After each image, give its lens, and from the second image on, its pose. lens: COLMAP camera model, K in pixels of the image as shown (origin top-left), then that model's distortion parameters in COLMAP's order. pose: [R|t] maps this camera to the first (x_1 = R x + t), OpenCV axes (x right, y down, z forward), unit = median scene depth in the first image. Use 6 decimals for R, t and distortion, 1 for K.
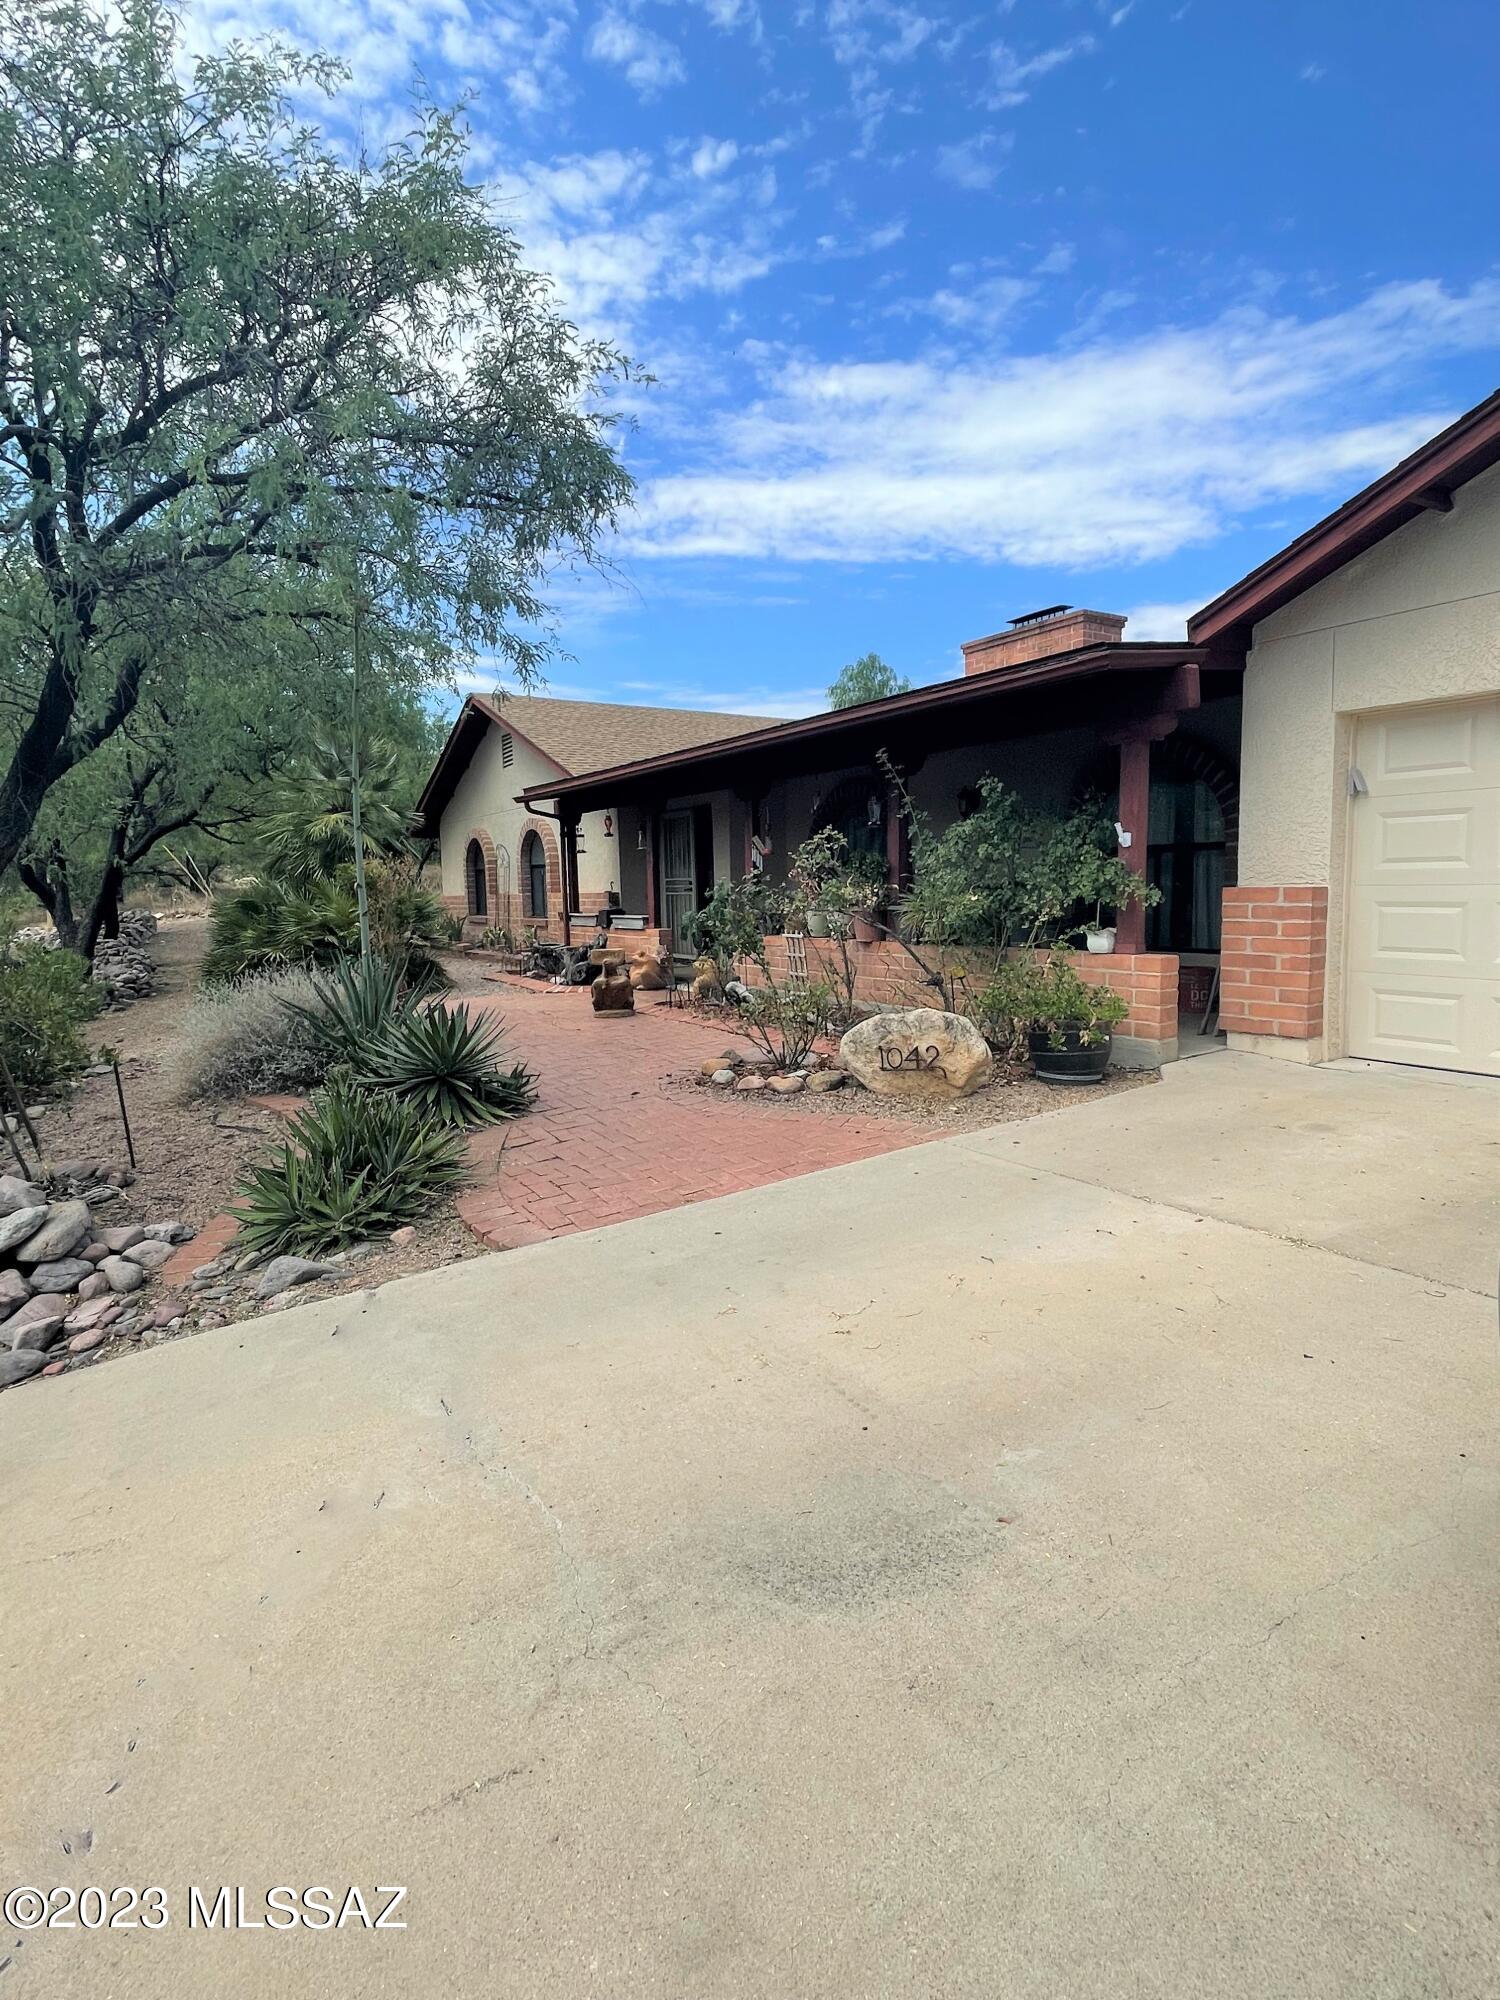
lens RADIAL K [[986.5, 0, 750.0], [0, 986.5, 1000.0], [0, 0, 1]] dist [0.001485, 0.000013]
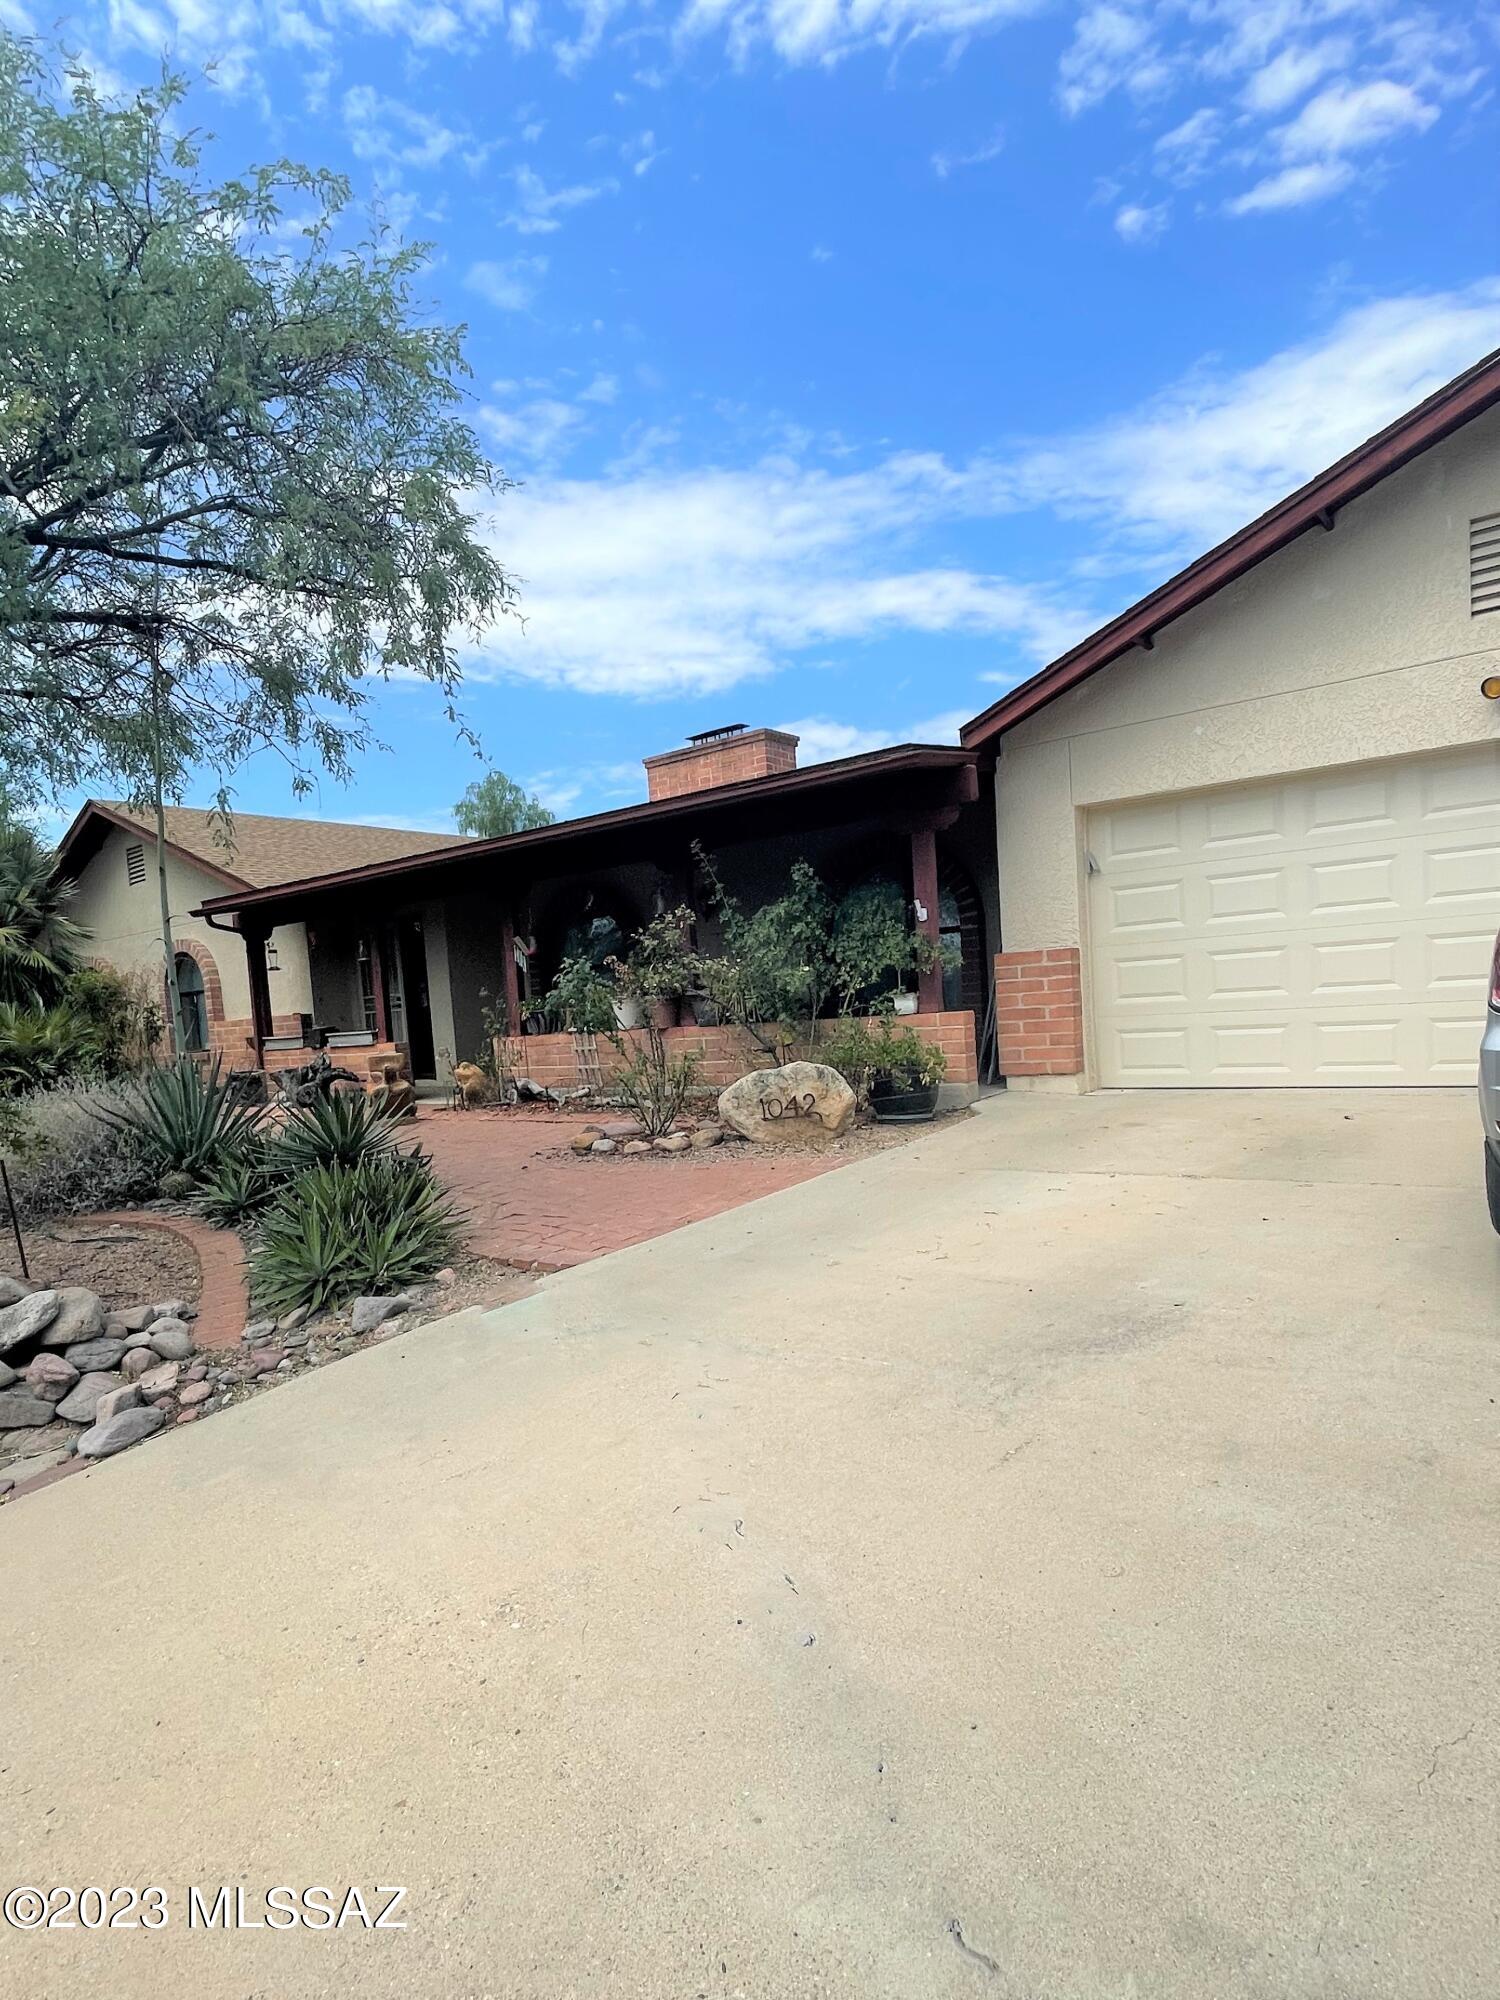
lens RADIAL K [[1007.2, 0, 749.6], [0, 1007.2, 1063.0], [0, 0, 1]] dist [0.011608, -0.000099]
pose [[0.952502, -0.065179, 0.297477, -0.188194], [0.080772, 0.995913, -0.040419, 0.045769], [-0.293627, 0.062527, 0.953873, -0.061616]]
